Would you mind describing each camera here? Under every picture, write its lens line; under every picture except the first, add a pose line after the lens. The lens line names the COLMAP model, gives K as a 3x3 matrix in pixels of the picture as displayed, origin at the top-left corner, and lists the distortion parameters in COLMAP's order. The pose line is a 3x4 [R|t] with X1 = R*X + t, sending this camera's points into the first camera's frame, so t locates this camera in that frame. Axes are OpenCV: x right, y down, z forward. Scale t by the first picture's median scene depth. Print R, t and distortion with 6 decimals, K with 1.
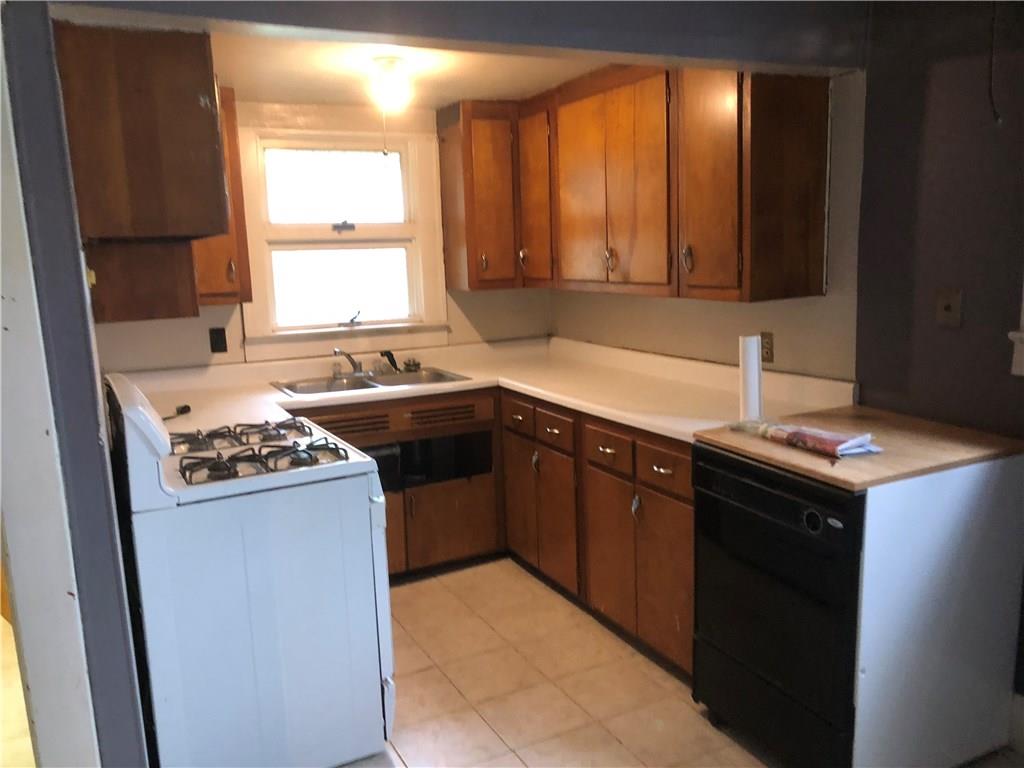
lens RADIAL K [[844.0, 0, 513.1], [0, 844.0, 382.8], [0, 0, 1]] dist [0.056124, -0.057514]
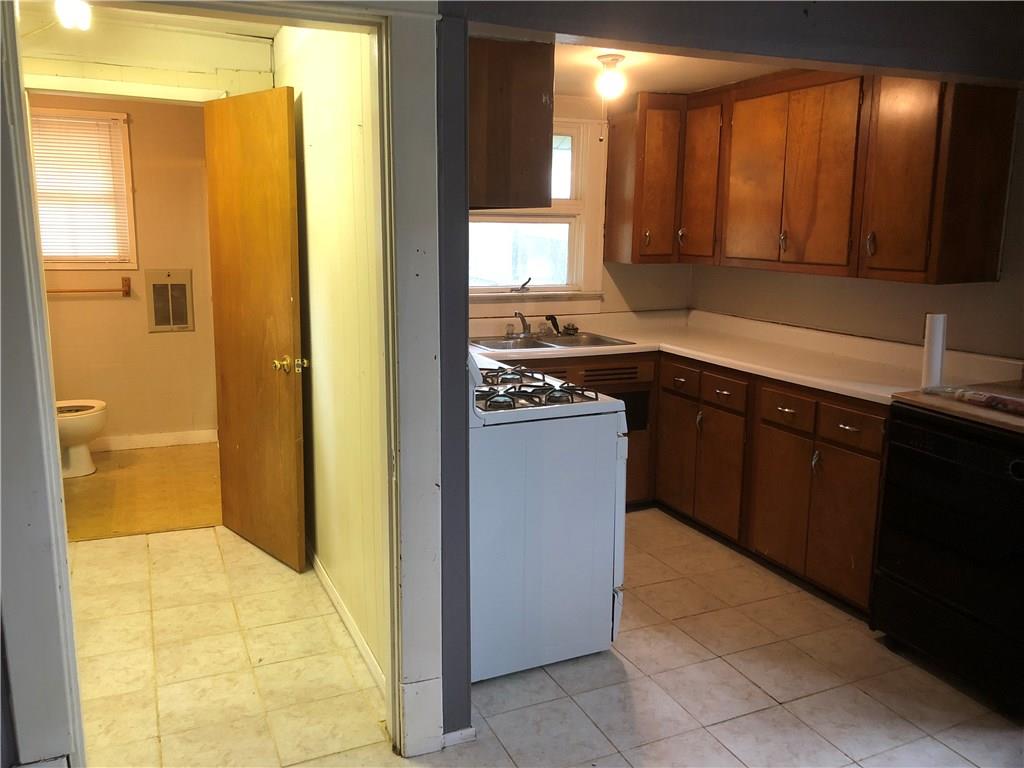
lens RADIAL K [[844.0, 0, 508.7], [0, 844.0, 365.1], [0, 0, 1]] dist [0.056124, -0.057514]
pose [[0.997820, 0.052090, -0.040519, -0.209337], [-0.051845, 0.998630, 0.007054, 0.030315], [0.040831, -0.004938, 0.999154, -0.143325]]
